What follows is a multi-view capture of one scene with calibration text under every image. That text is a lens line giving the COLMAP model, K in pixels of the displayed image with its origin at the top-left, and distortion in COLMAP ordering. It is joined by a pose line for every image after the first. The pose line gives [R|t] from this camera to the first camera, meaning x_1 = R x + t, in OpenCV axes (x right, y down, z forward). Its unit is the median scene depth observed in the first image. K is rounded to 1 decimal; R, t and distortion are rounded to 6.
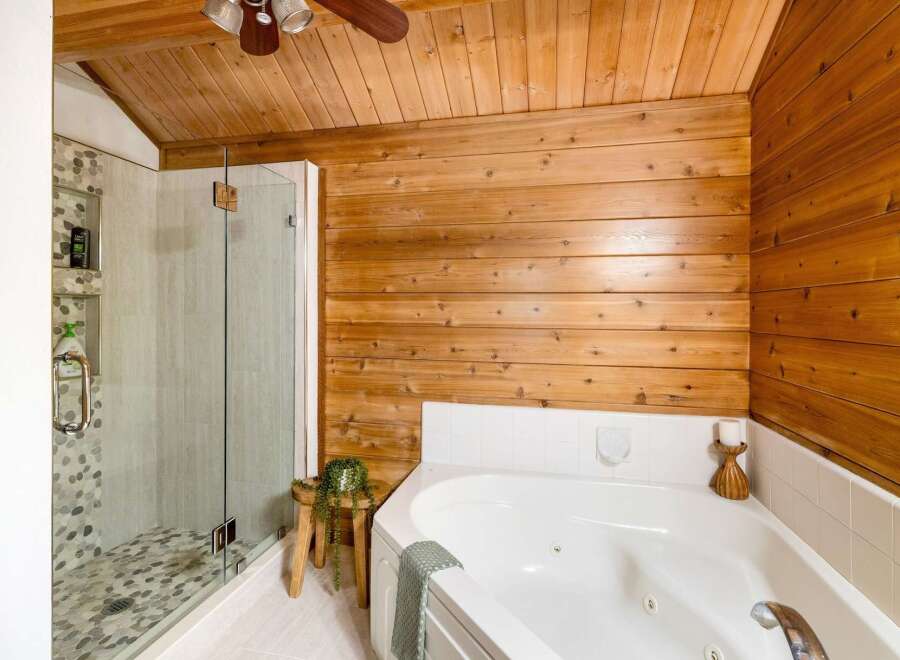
lens RADIAL K [[440.7, 0, 454.5], [0, 440.7, 319.9], [0, 0, 1]] dist [0.001075, 0.001089]
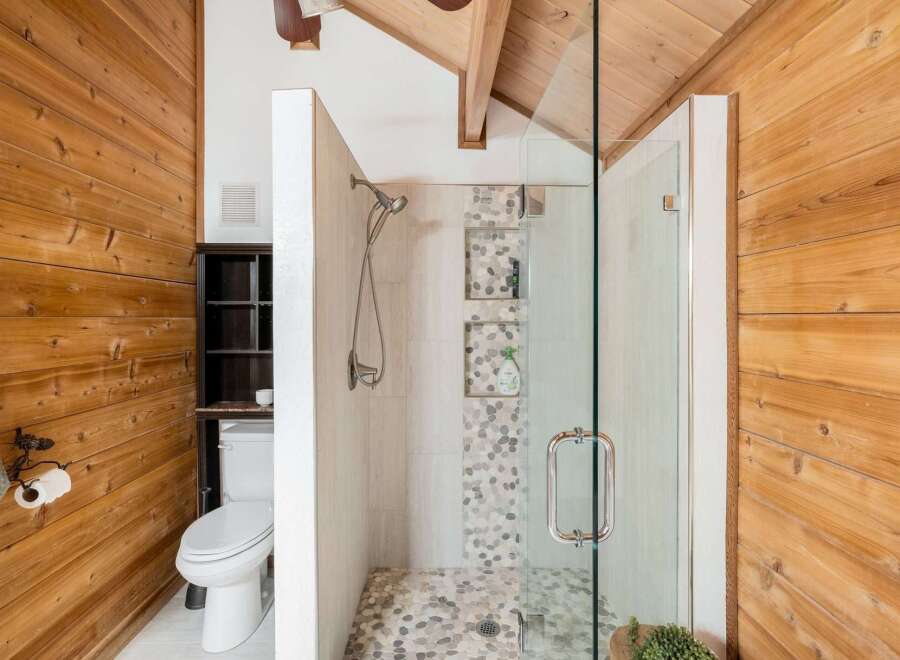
lens RADIAL K [[440.7, 0, 454.5], [0, 440.7, 319.9], [0, 0, 1]] dist [0.001075, 0.001089]
pose [[0.223650, -0.001080, -0.974669, 0.172906], [-0.009960, 0.999945, -0.003393, -0.050115], [0.974619, 0.010466, 0.223627, 0.537759]]
